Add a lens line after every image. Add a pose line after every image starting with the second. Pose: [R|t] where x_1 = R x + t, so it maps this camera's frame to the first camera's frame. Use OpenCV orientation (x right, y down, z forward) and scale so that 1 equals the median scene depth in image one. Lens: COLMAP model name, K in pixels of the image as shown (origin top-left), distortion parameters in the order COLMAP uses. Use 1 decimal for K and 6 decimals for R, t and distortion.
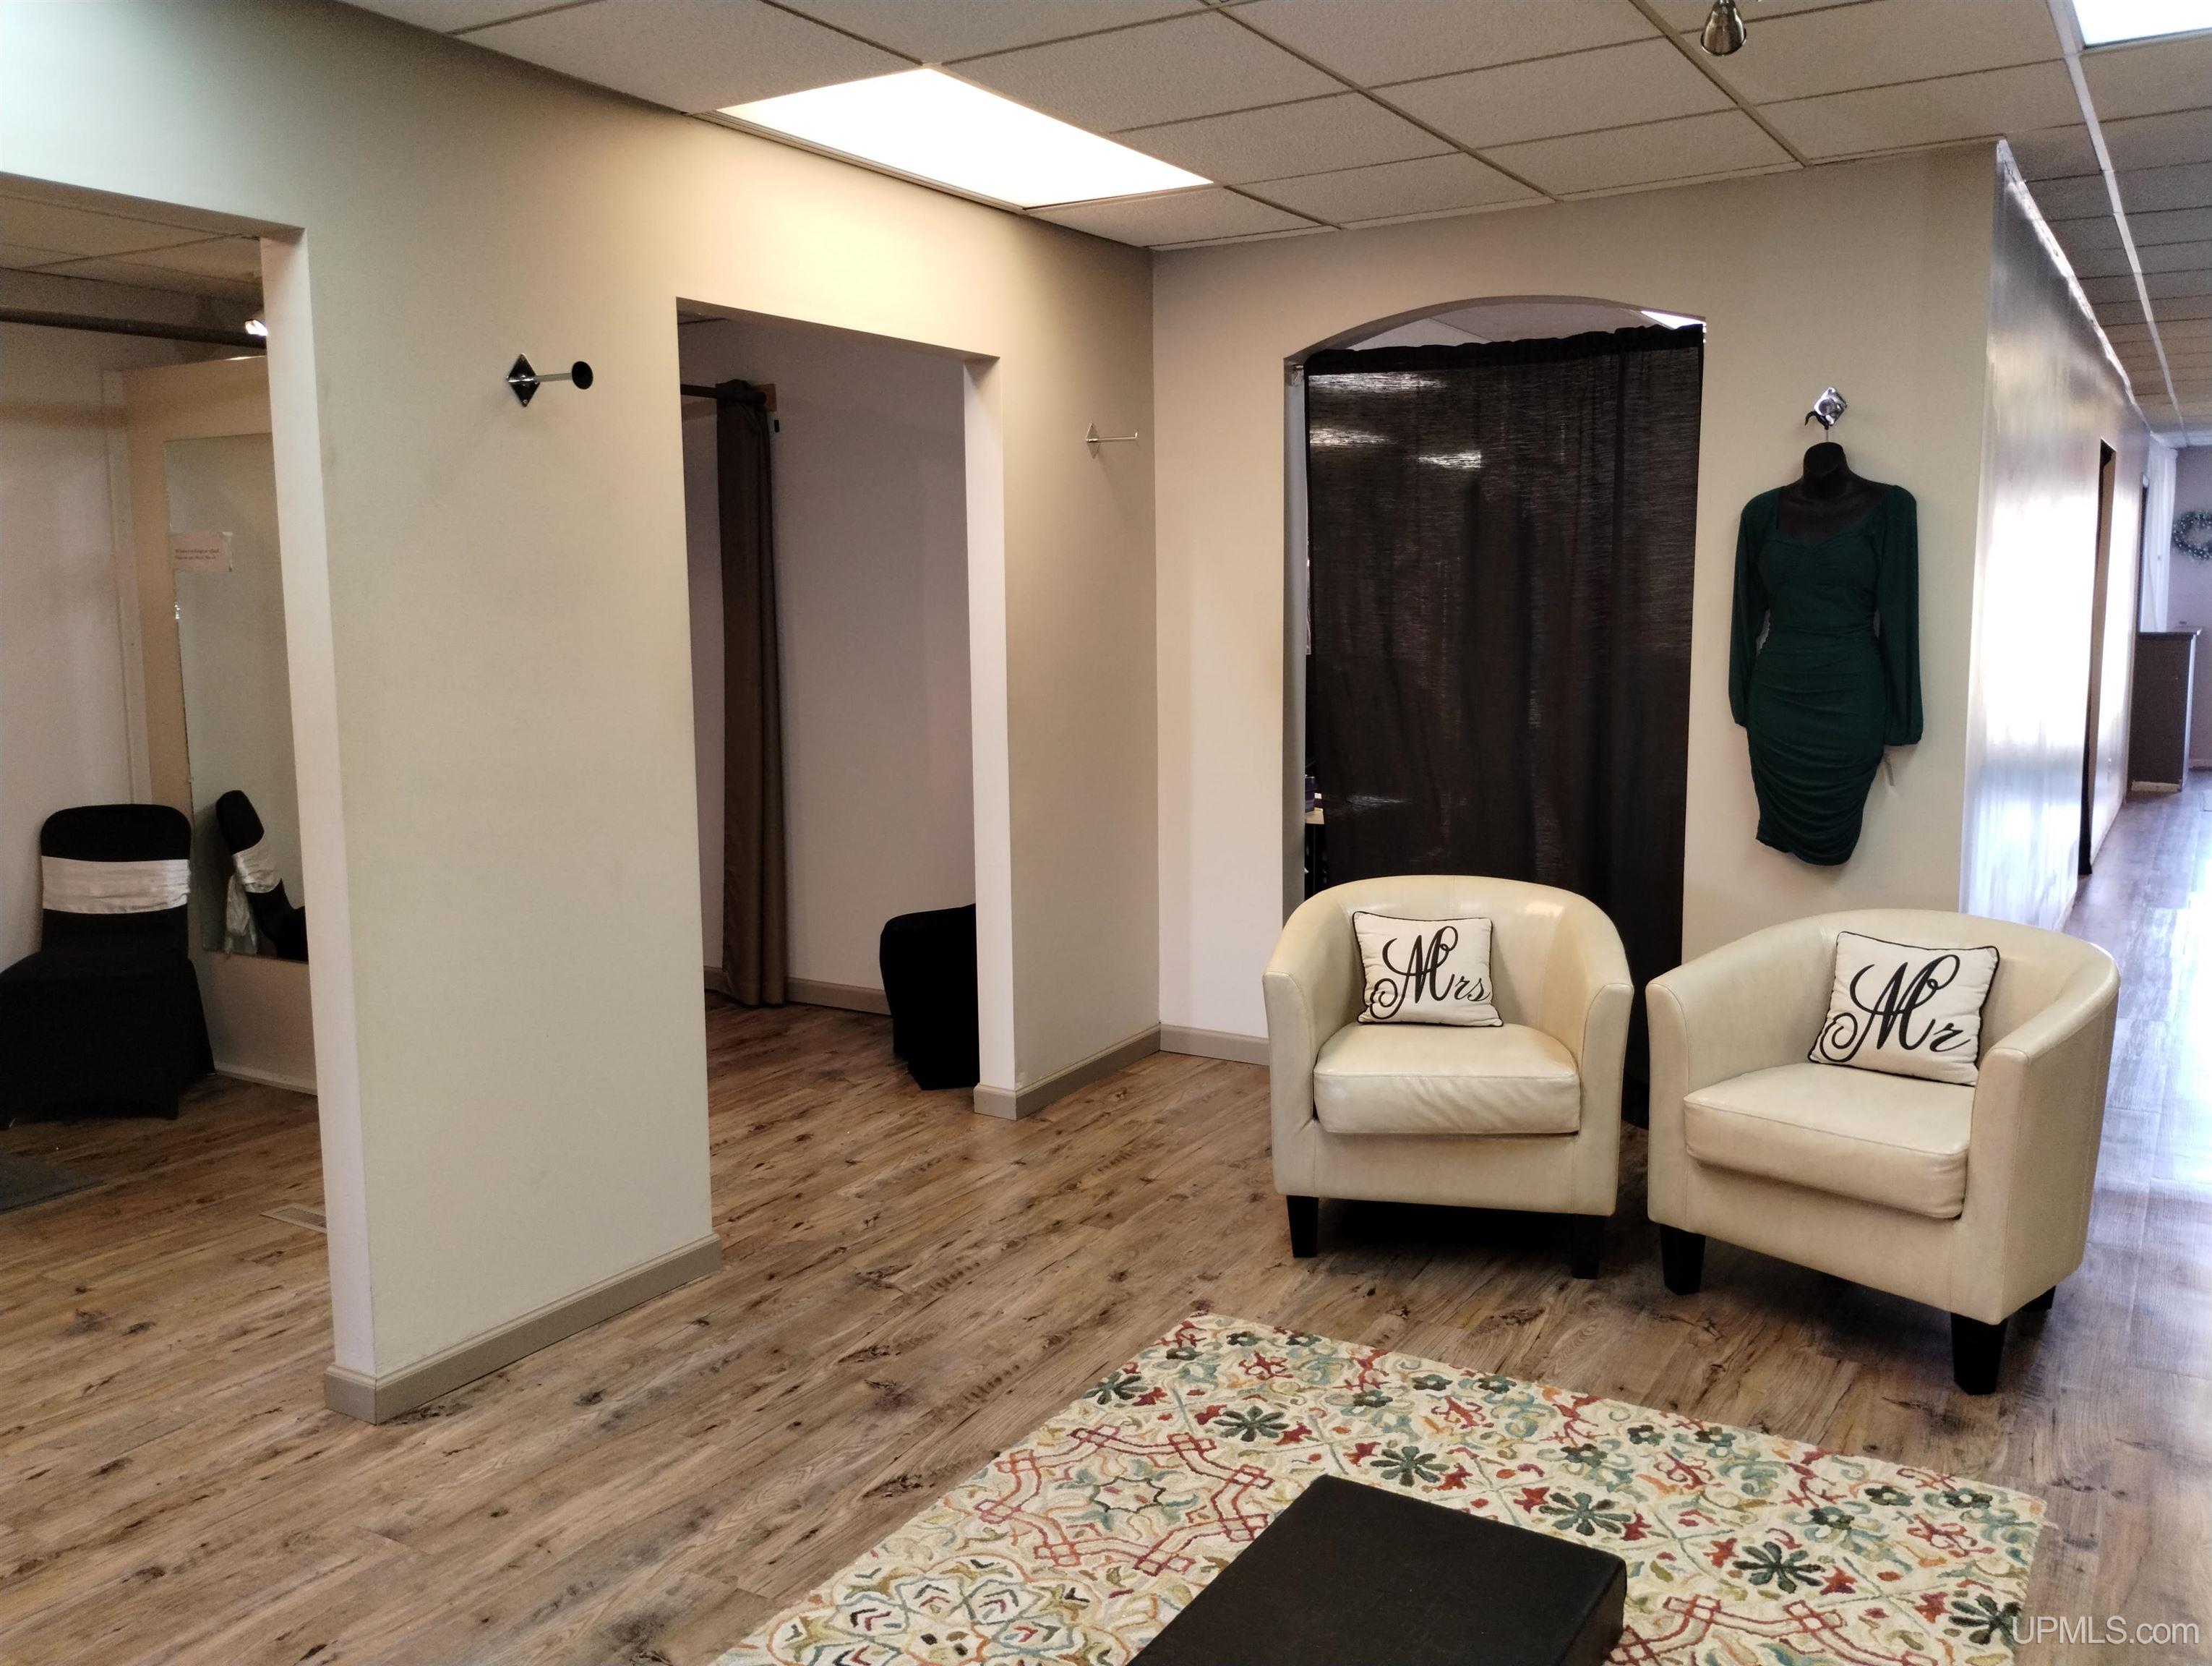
lens RADIAL K [[1826.4, 0, 1104.4], [0, 1826.4, 821.4], [0, 0, 1]] dist [0.067924, -0.072726]
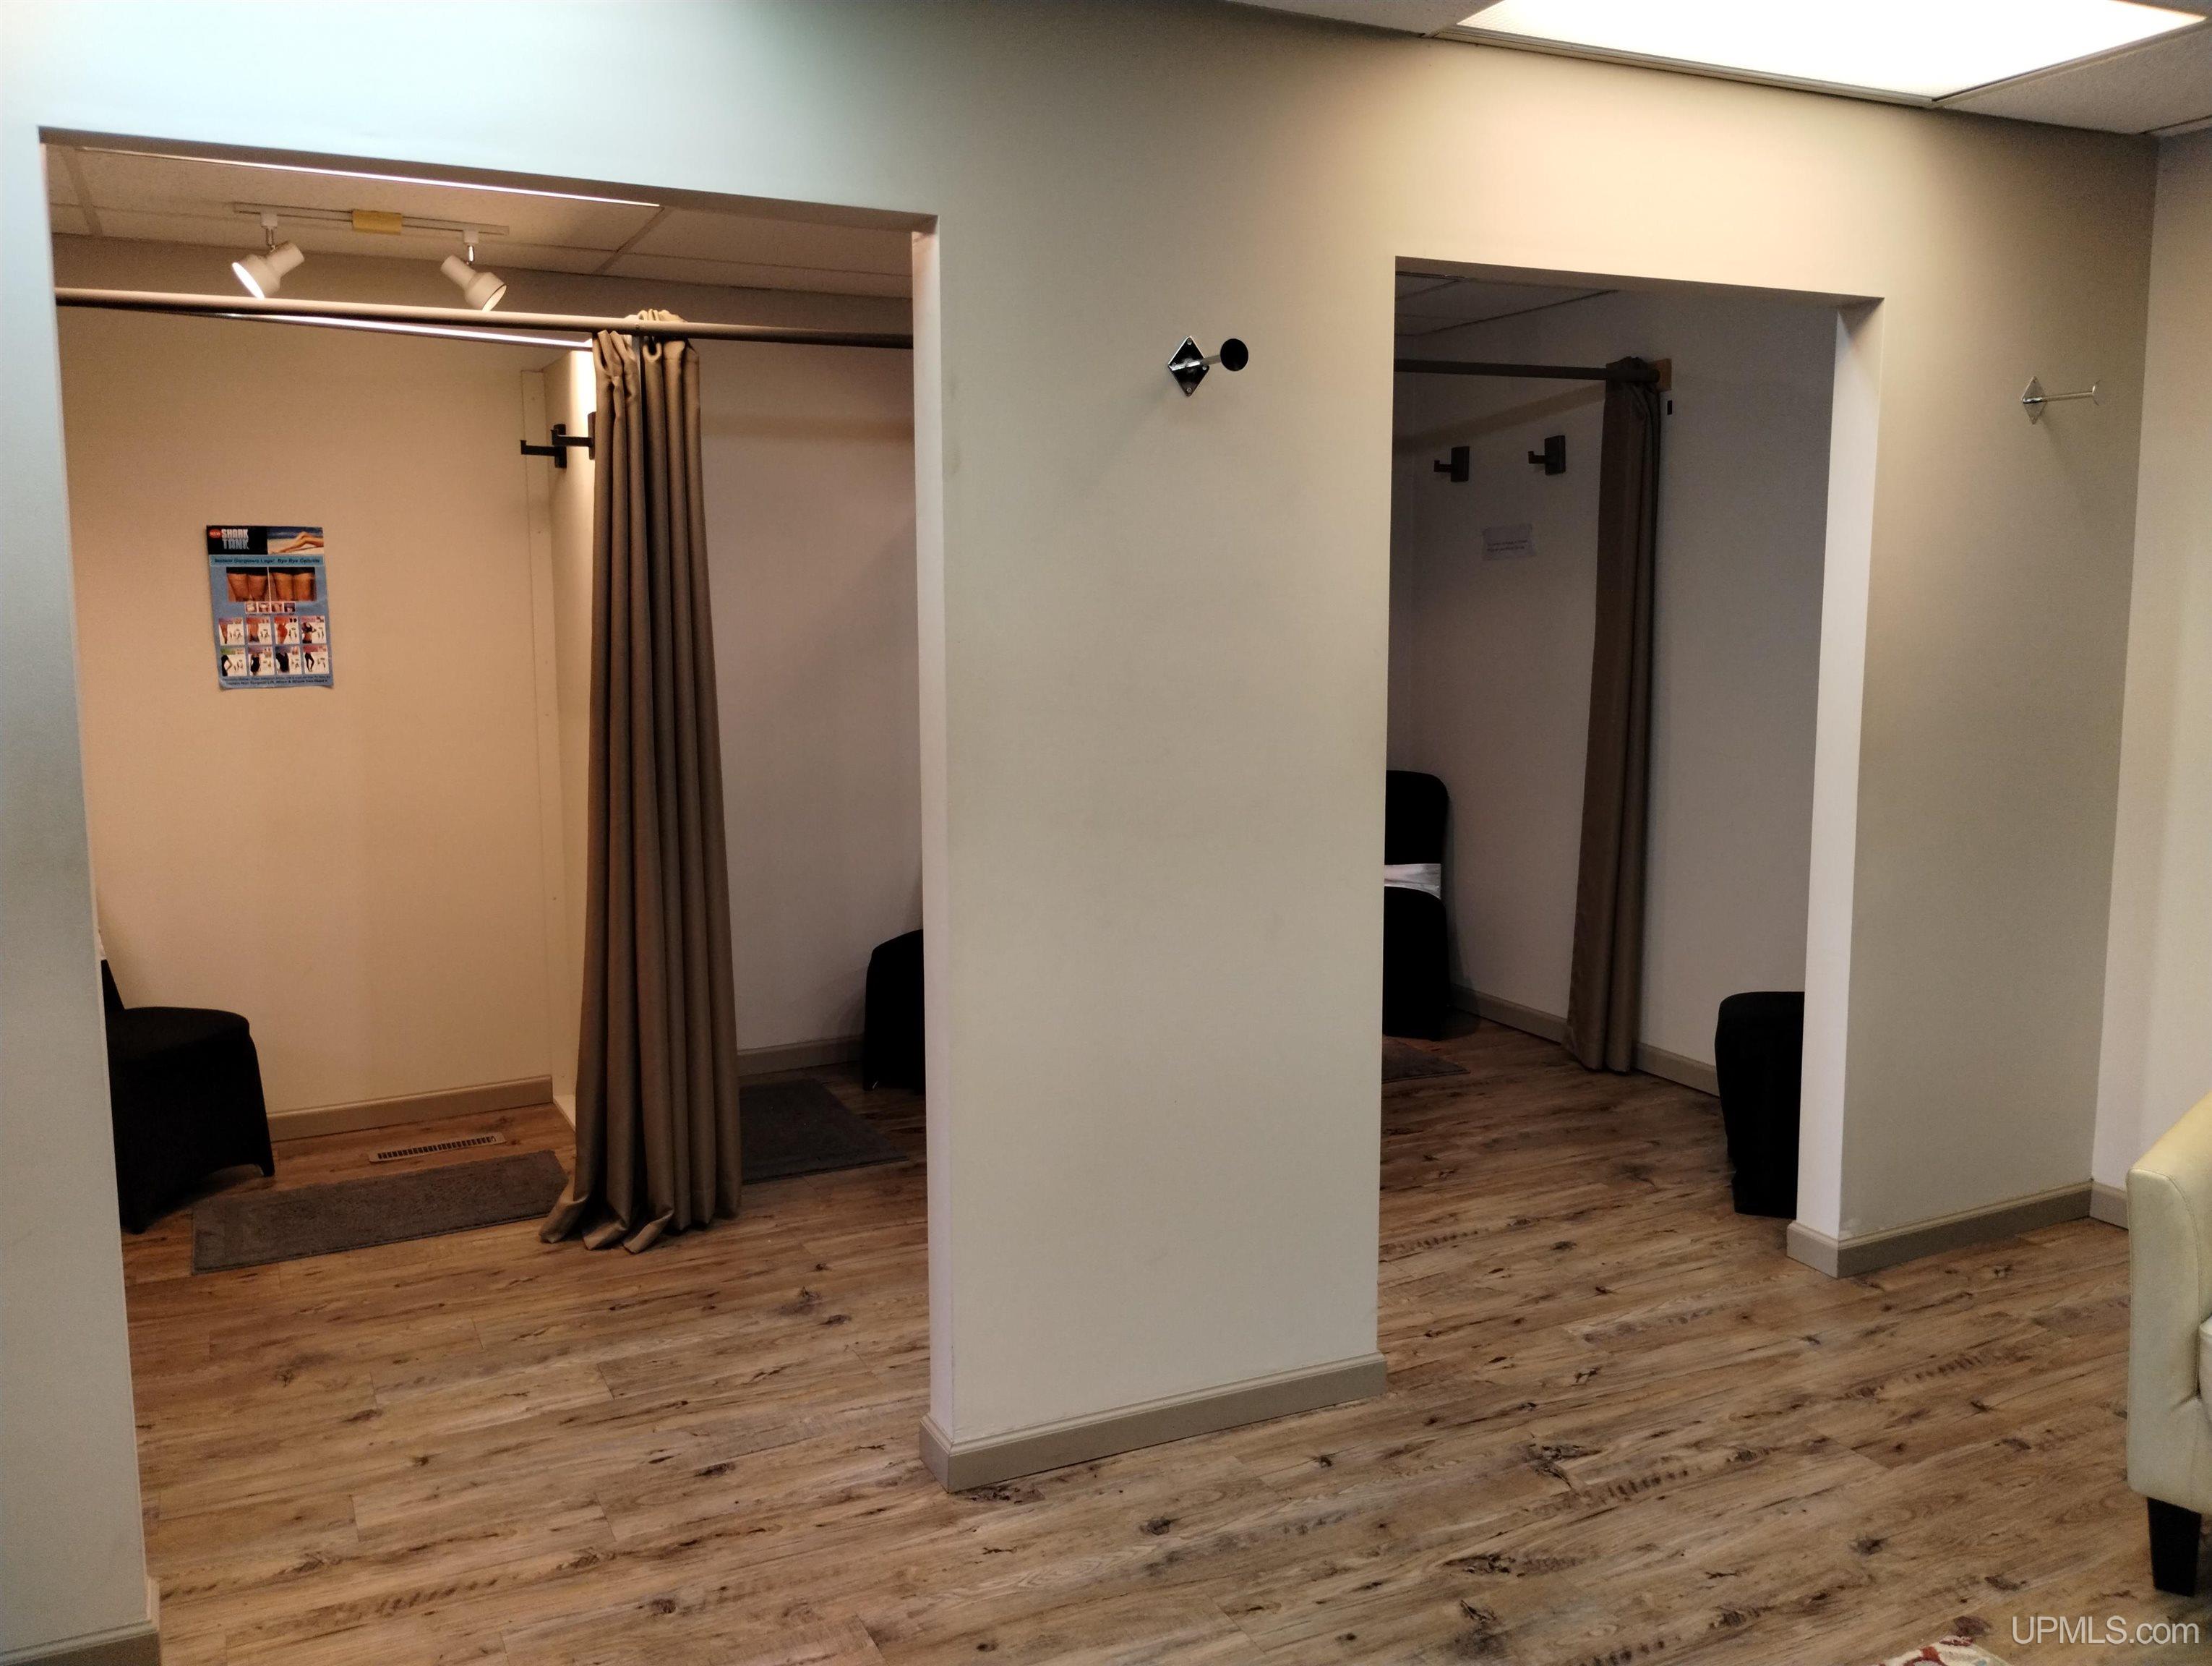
lens RADIAL K [[1826.4, 0, 1108.9], [0, 1826.4, 829.5], [0, 0, 1]] dist [0.067924, -0.072726]
pose [[0.841496, 0.072684, -0.535351, 0.126949], [-0.070990, 0.997193, 0.023800, -0.031276], [0.535578, 0.017977, 0.844294, 0.212936]]
